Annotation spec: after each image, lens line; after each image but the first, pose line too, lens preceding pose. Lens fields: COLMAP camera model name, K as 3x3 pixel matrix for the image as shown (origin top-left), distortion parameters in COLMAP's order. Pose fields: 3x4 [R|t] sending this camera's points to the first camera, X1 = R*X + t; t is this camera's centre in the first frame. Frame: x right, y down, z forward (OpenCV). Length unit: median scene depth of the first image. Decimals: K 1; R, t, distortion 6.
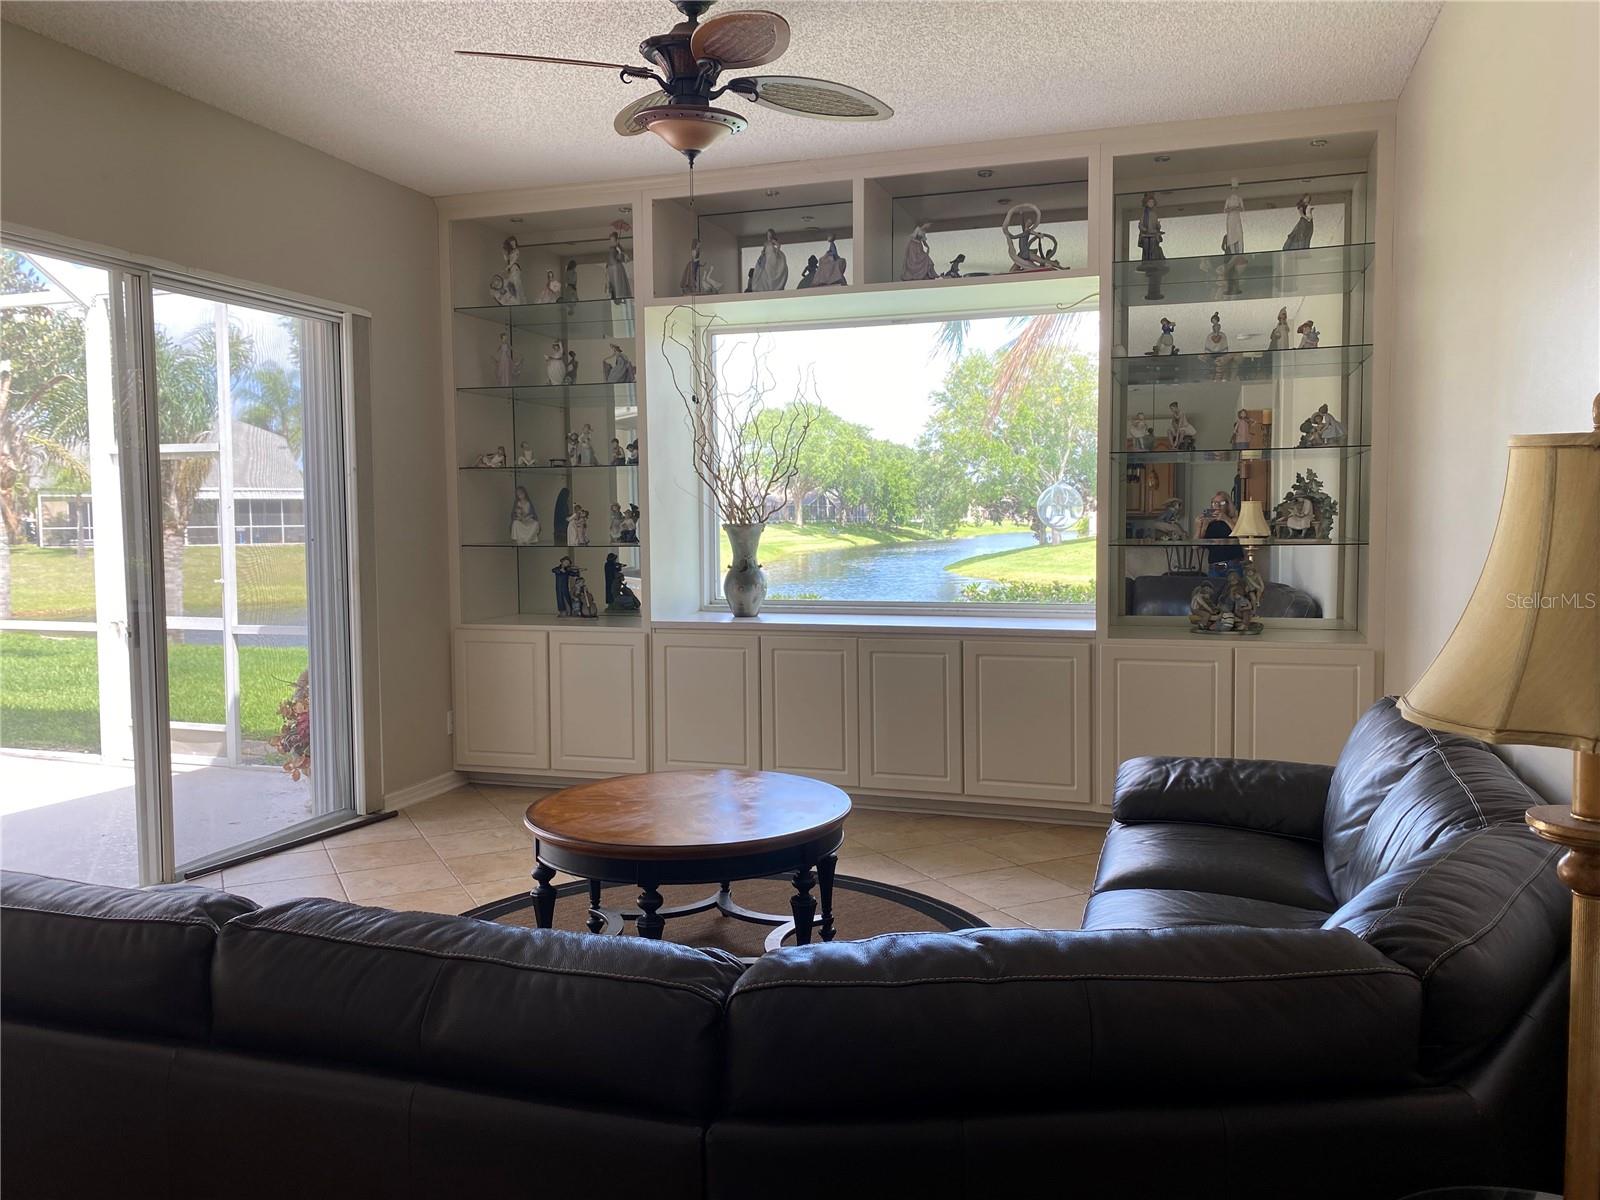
lens RADIAL K [[1223.0, 0, 795.4], [0, 1223.0, 582.5], [0, 0, 1]] dist [0.054867, -0.078833]
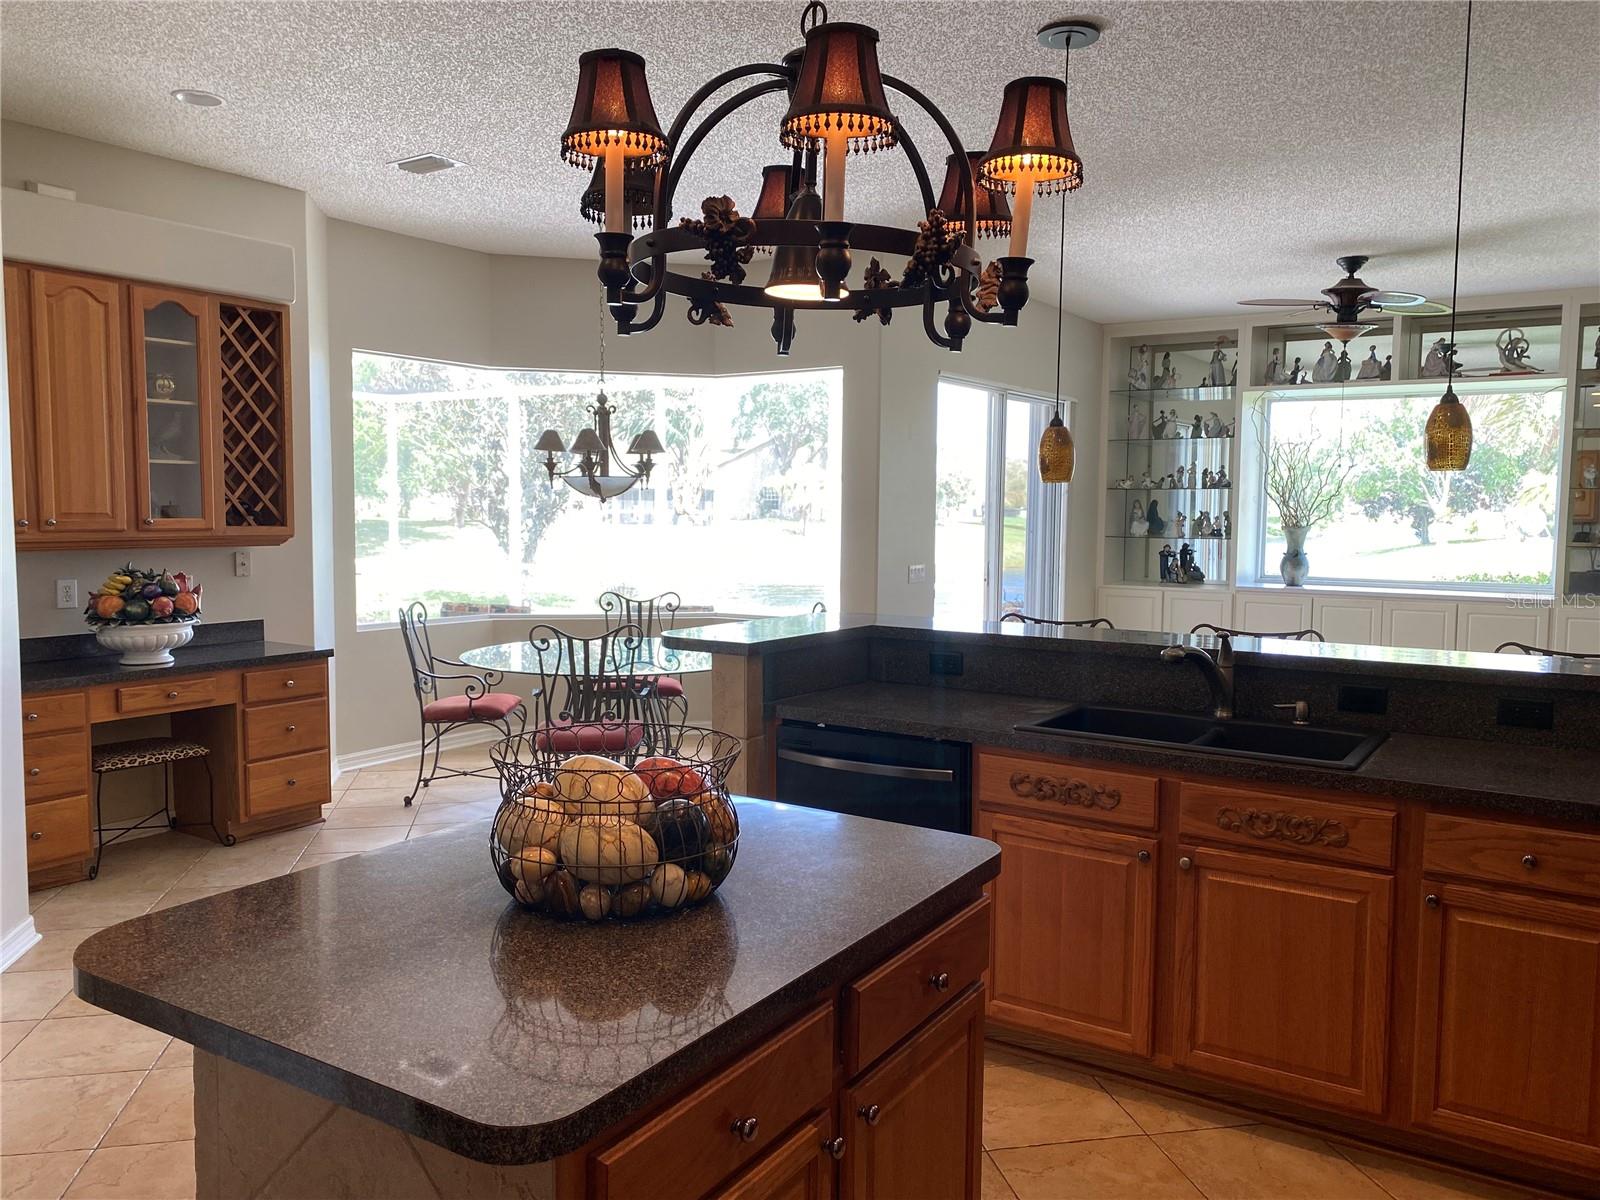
lens RADIAL K [[1223.0, 0, 795.4], [0, 1223.0, 582.5], [0, 0, 1]] dist [0.054867, -0.078833]
pose [[0.964523, 0.034236, -0.261769, -0.259426], [-0.031837, 0.999403, 0.013402, 0.024172], [0.262071, -0.004592, 0.965038, -0.728391]]
